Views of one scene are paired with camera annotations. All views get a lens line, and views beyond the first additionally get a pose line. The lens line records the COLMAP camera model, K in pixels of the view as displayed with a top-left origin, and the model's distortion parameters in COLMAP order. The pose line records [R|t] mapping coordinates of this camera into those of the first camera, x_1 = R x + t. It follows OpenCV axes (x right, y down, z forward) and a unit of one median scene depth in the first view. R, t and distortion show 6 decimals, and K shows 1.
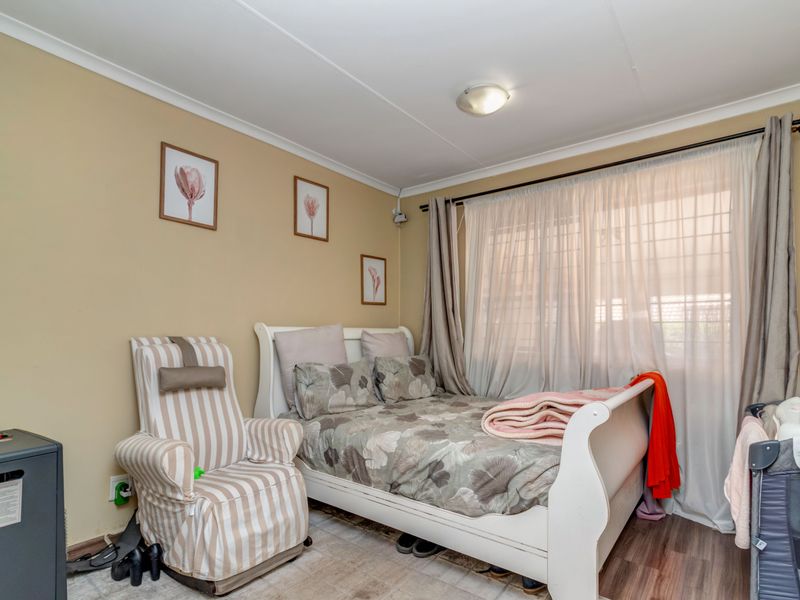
lens RADIAL K [[415.7, 0, 398.6], [0, 415.7, 334.6], [0, 0, 1]] dist [-0.001442, -0.000198]
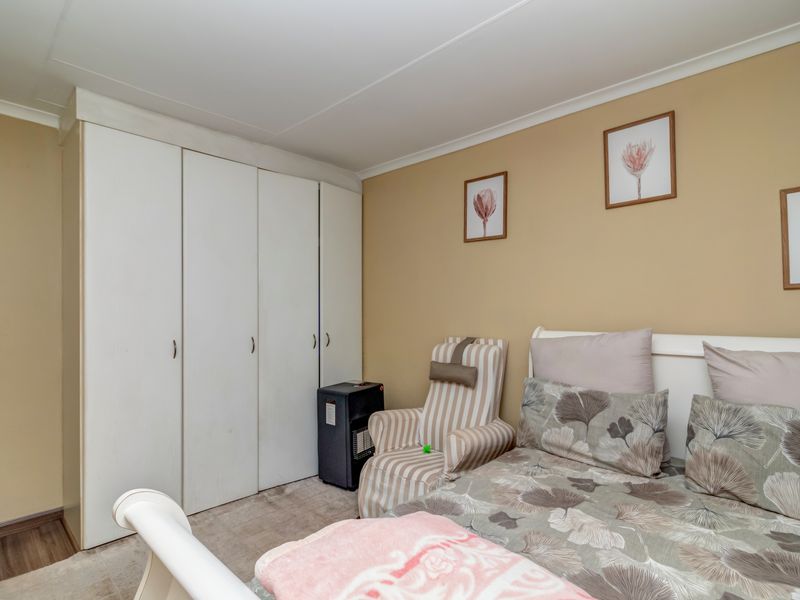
lens RADIAL K [[423.0, 0, 400.0], [0, 423.0, 300.0], [0, 0, 1]] dist [0.000135, -0.000068]
pose [[-0.077378, -0.008674, -0.996964, 0.617400], [0.016049, 0.999822, -0.009945, -0.082987], [0.996873, -0.016769, -0.077225, 0.774289]]
